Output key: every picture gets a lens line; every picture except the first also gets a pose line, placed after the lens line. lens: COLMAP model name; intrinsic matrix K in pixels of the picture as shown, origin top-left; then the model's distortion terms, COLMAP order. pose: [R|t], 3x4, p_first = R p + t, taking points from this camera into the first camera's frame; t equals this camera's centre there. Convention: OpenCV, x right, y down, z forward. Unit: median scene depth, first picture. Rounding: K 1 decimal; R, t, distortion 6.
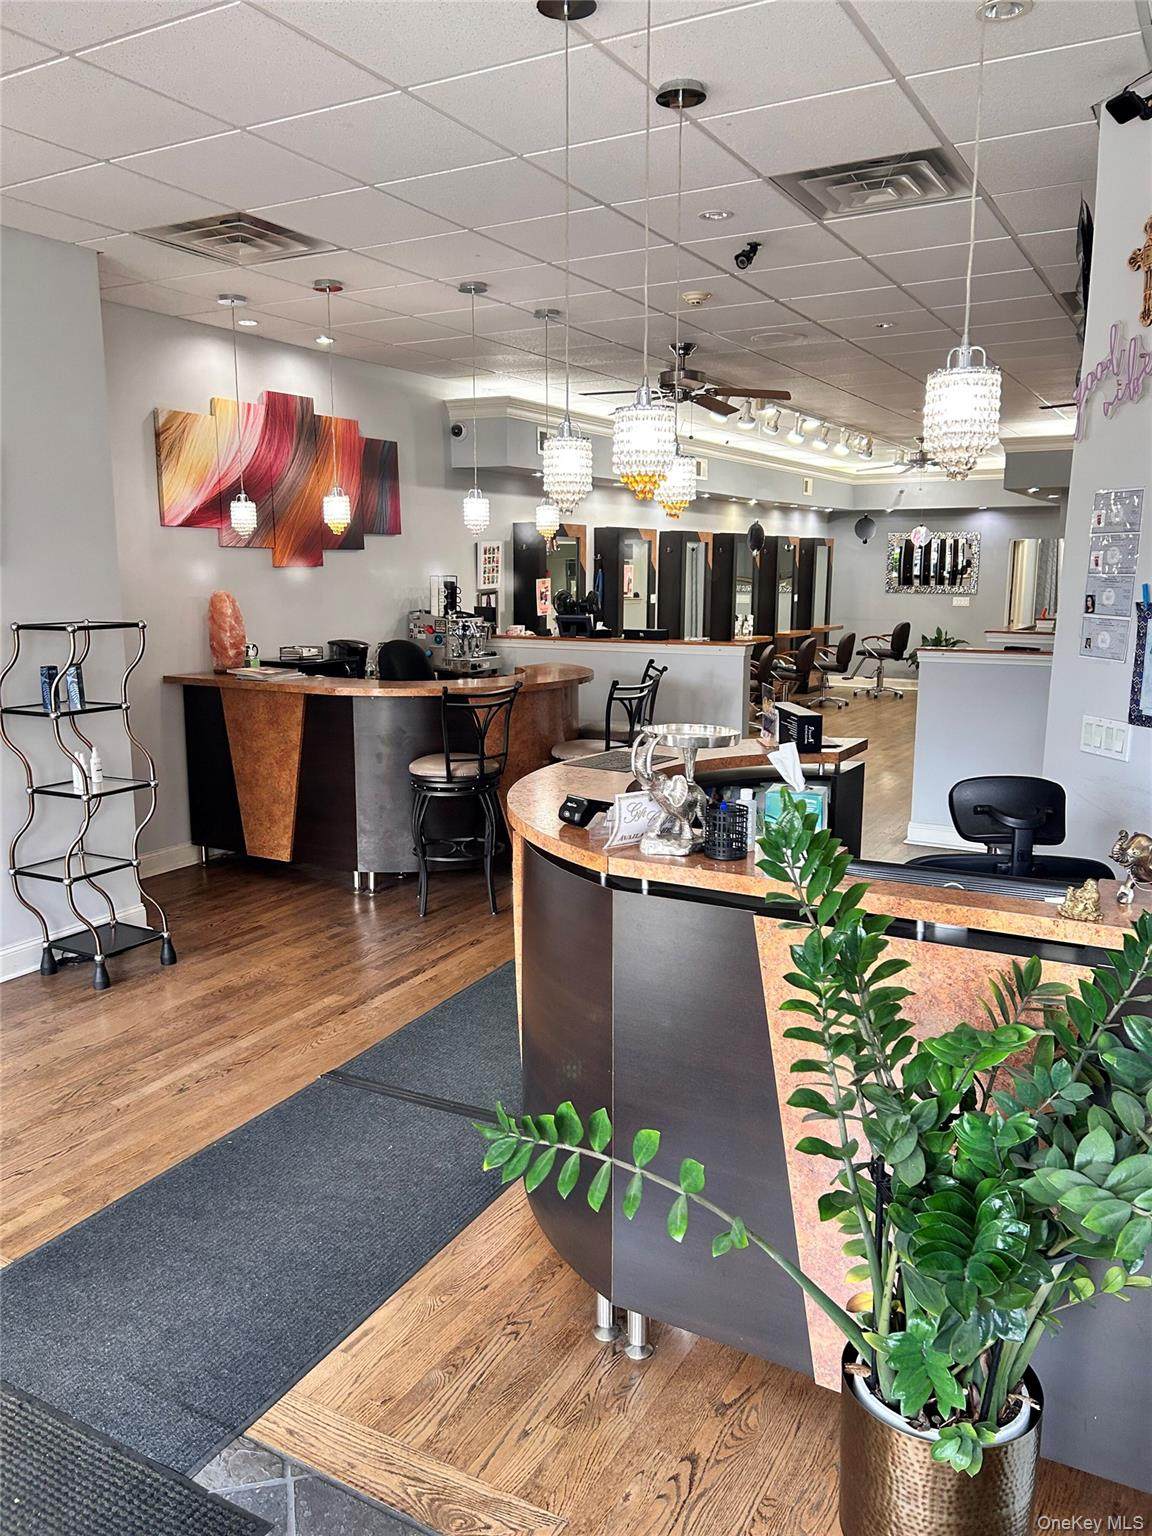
lens RADIAL K [[1163.4, 0, 576.0], [0, 1163.4, 768.0], [0, 0, 1]] dist [0.062962, -0.000568]
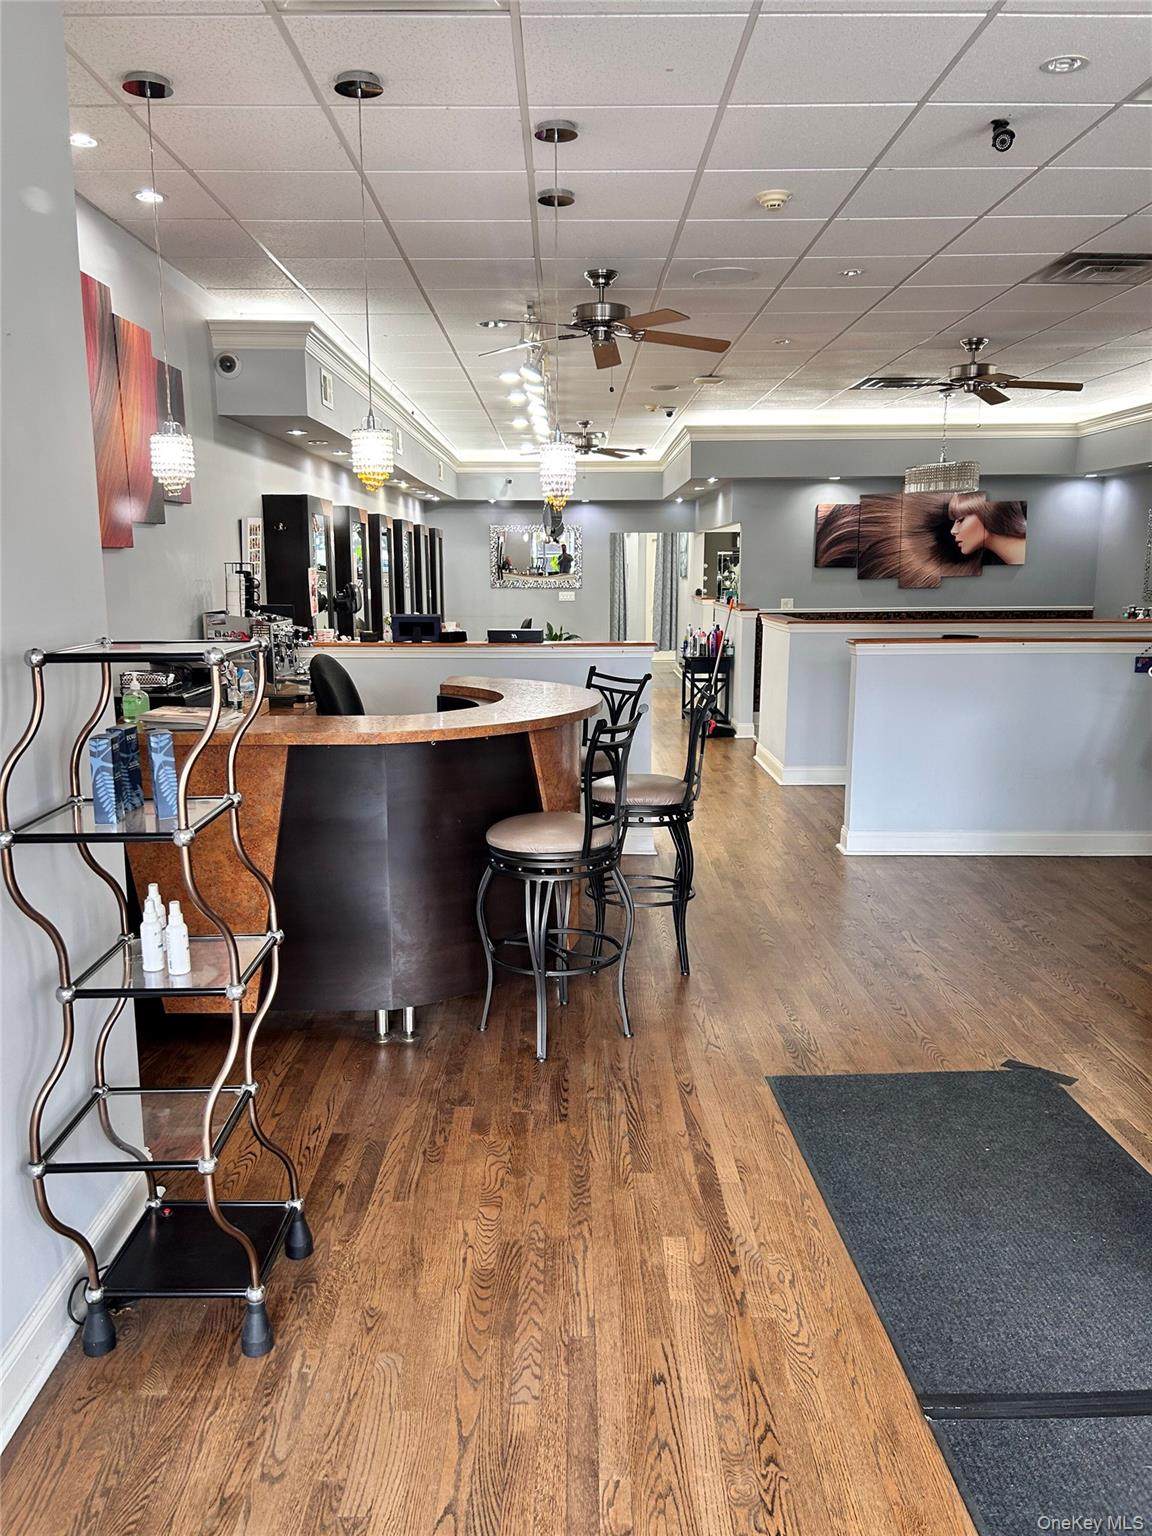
lens RADIAL K [[1159.8, 0, 576.0], [0, 1159.8, 768.0], [0, 0, 1]] dist [0.022370, 0.004020]
pose [[0.867179, -0.089457, 0.489896, -0.430497], [0.088659, 0.995751, 0.024891, -0.056401], [-0.490041, 0.021848, 0.871425, 0.404797]]
